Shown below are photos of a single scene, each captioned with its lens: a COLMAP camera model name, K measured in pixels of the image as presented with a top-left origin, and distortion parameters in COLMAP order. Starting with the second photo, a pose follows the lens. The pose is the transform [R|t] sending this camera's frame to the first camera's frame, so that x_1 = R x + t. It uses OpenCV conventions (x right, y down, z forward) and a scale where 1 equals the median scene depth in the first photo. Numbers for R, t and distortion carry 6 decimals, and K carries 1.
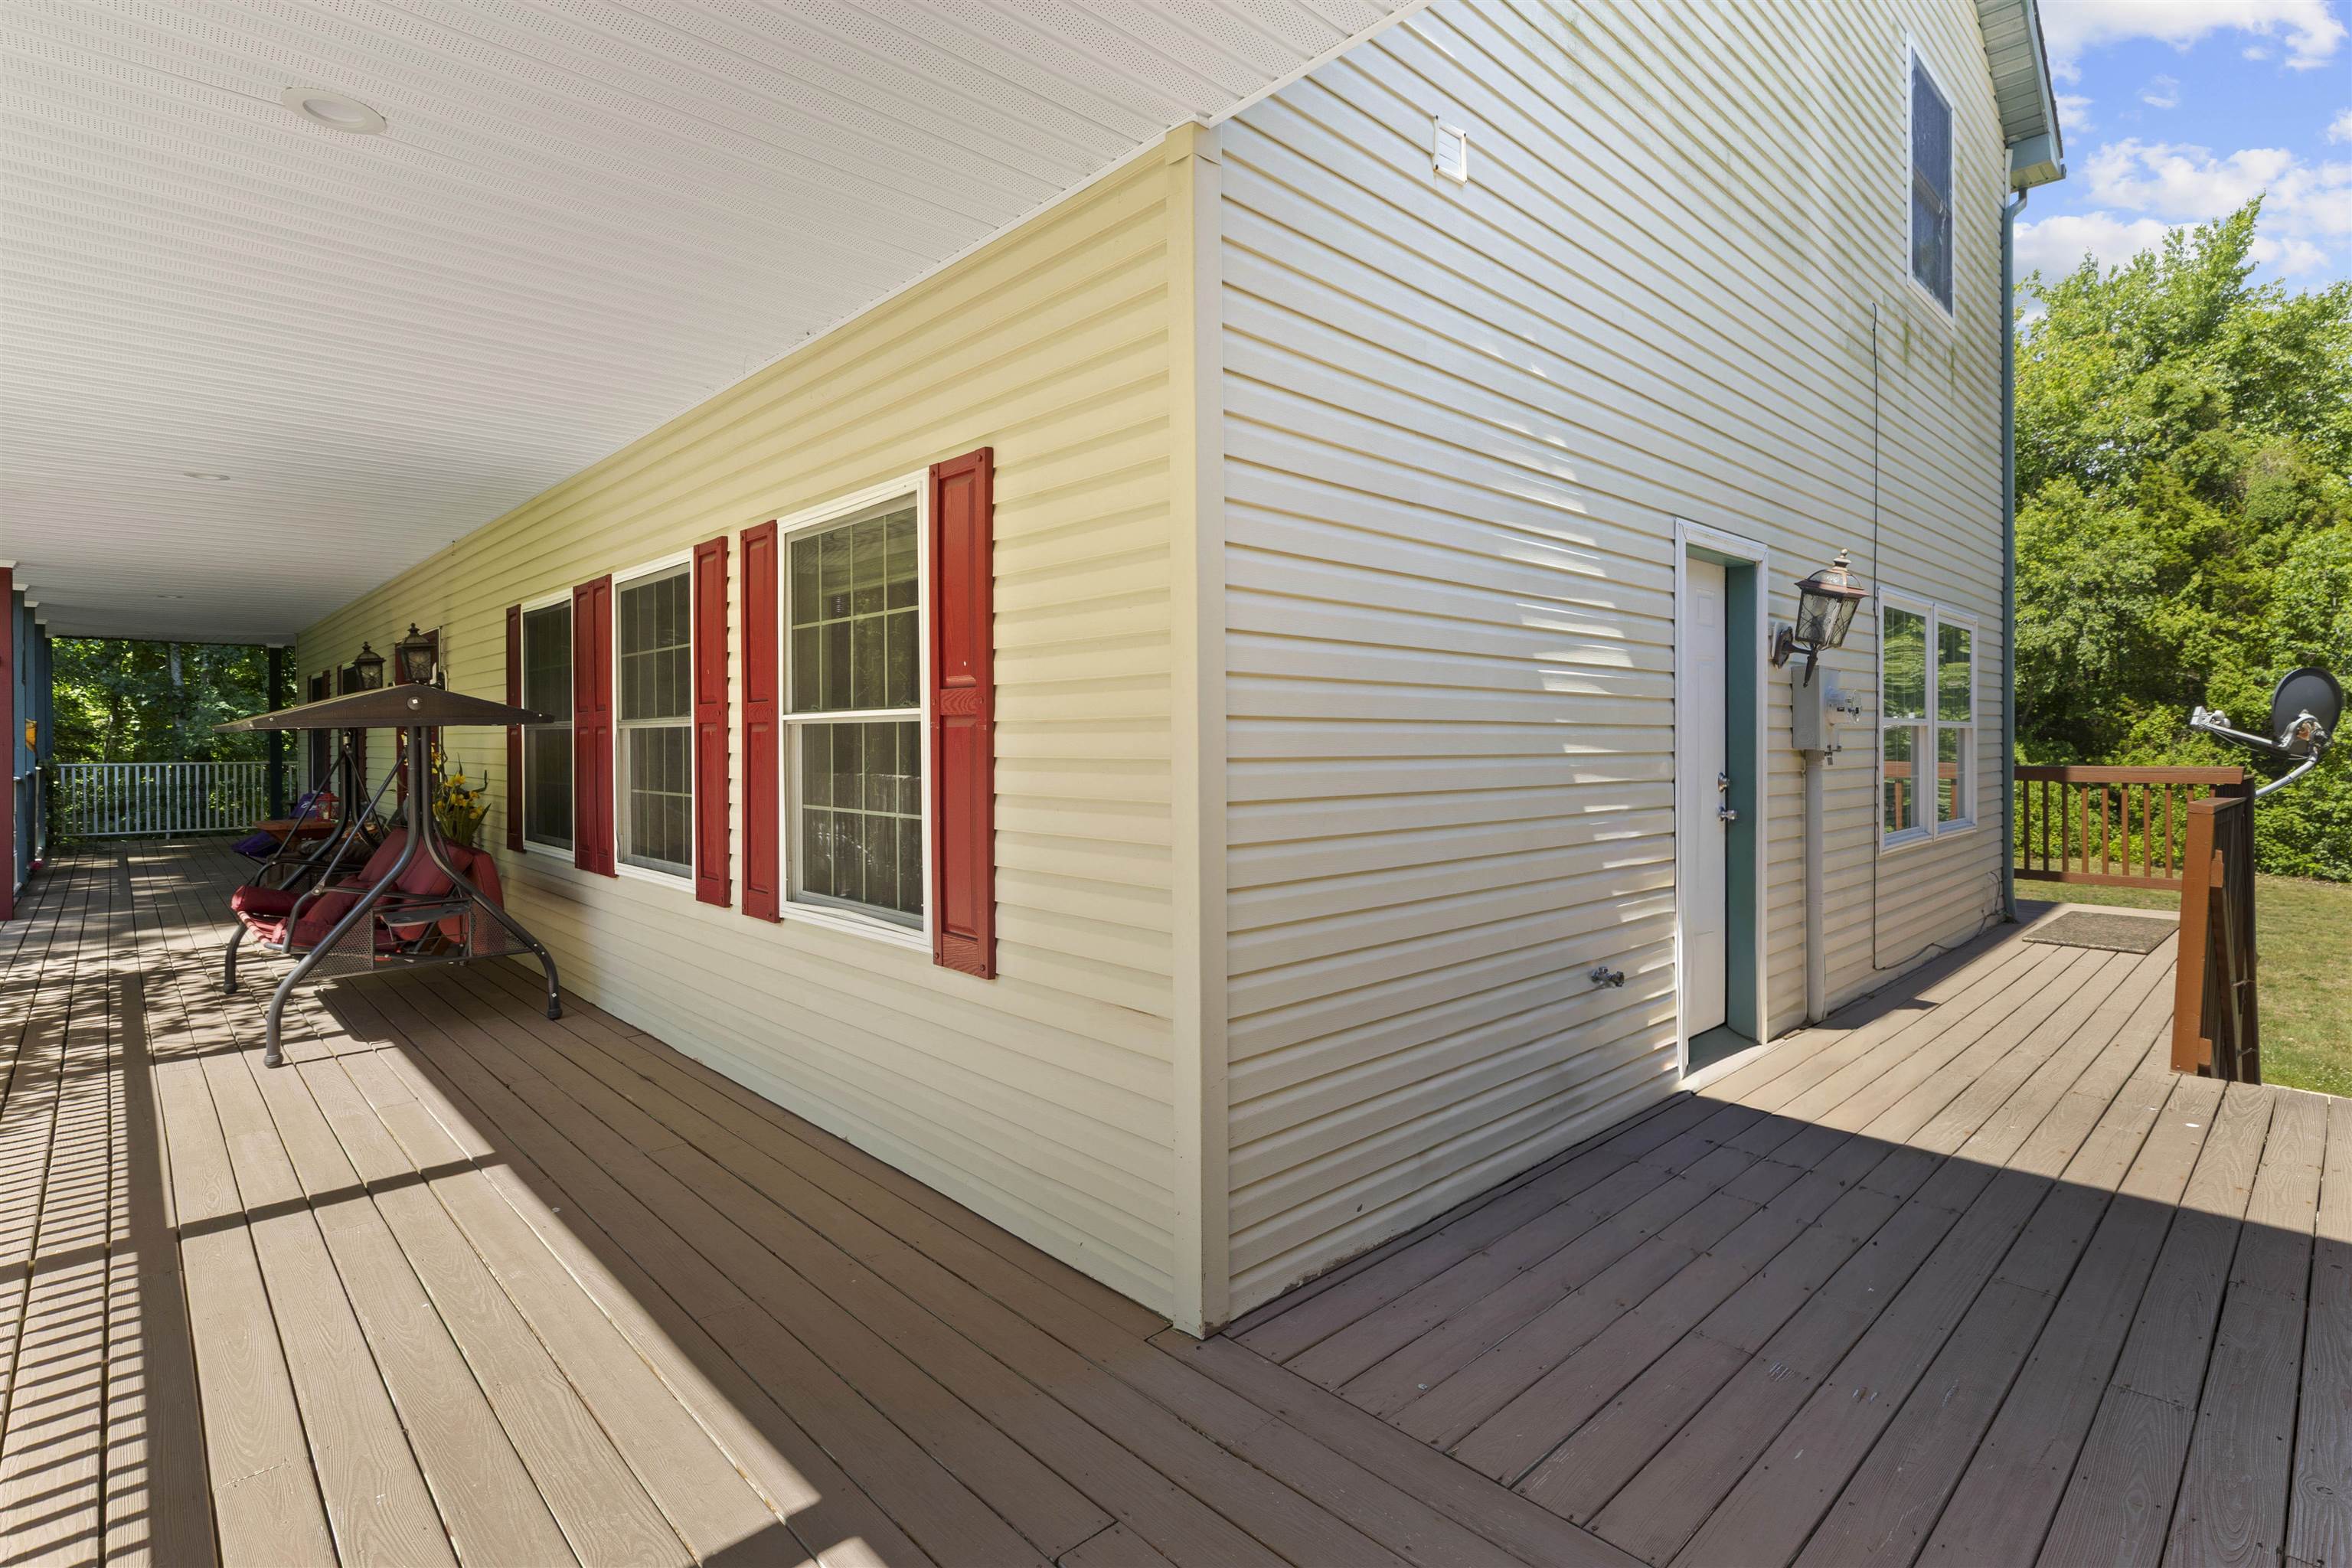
lens RADIAL K [[1117.7, 0, 1171.1], [0, 1117.7, 741.3], [0, 0, 1]] dist [-0.004701, -0.000810]
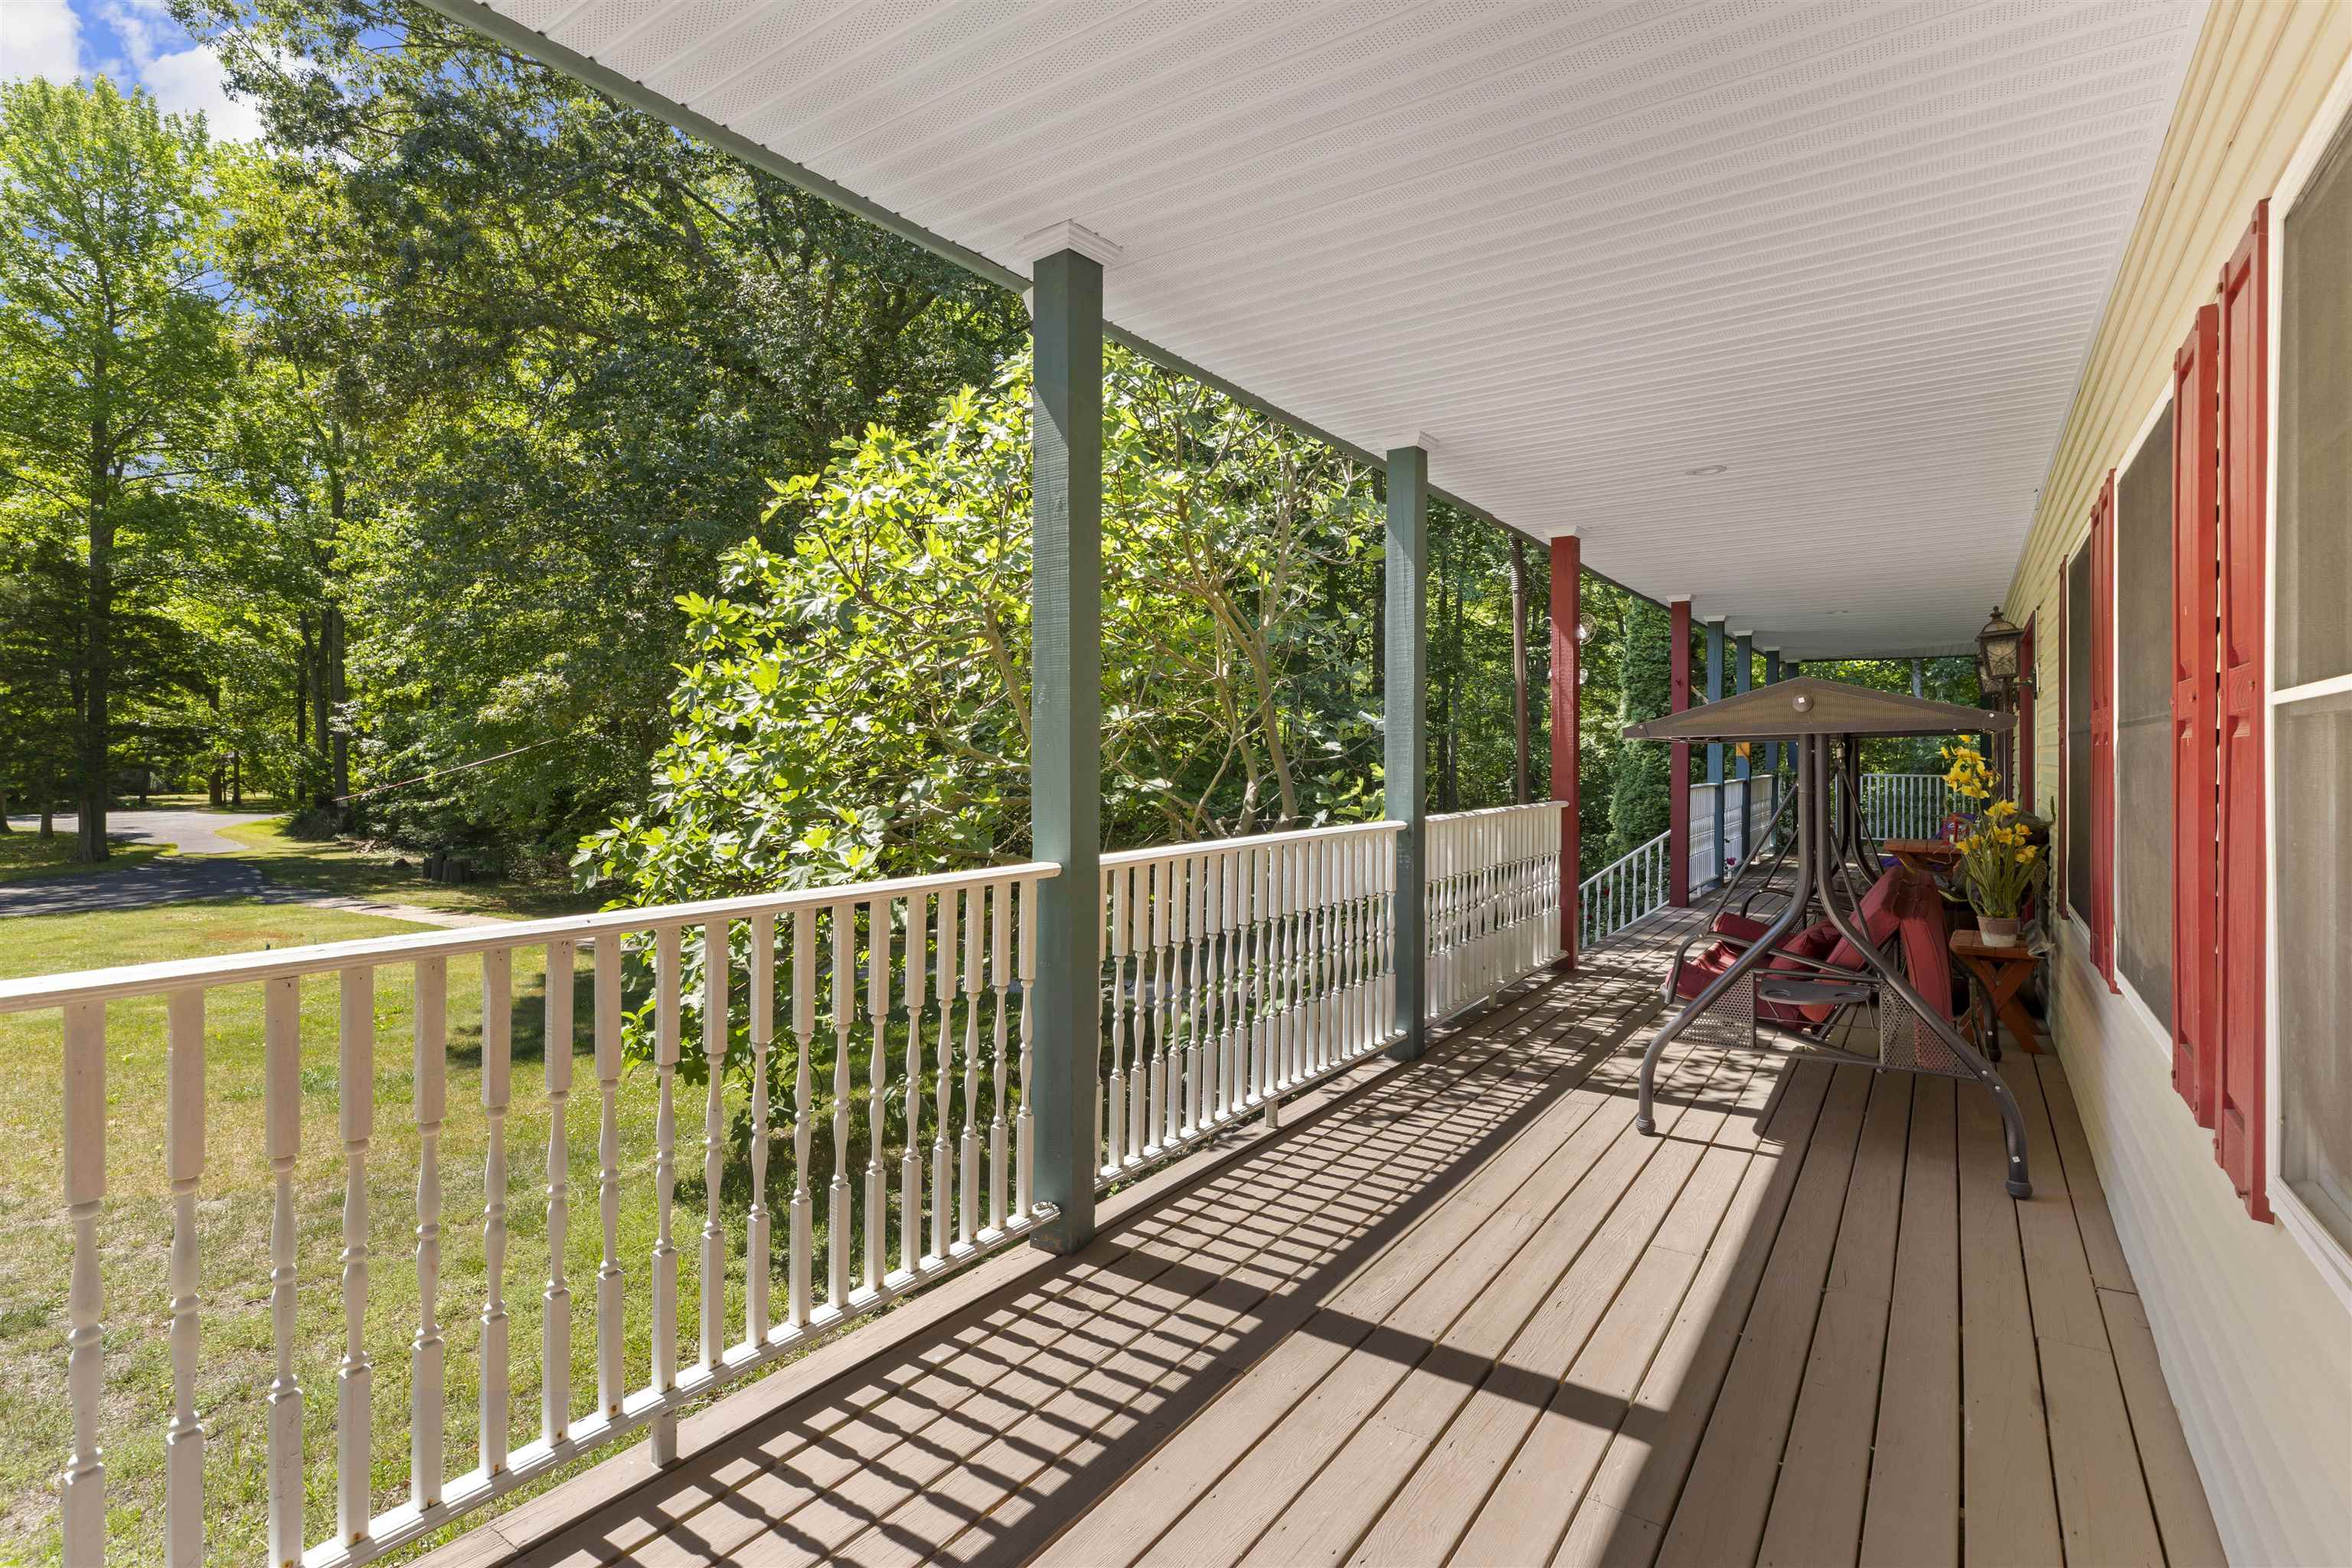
lens RADIAL K [[1117.7, 0, 1160.5], [0, 1117.7, 748.4], [0, 0, 1]] dist [-0.004701, -0.000810]
pose [[0.204040, 0.001441, -0.978962, -0.059098], [-0.007573, 0.999971, -0.000106, -0.001502], [0.978933, 0.007436, 0.204045, 0.647177]]
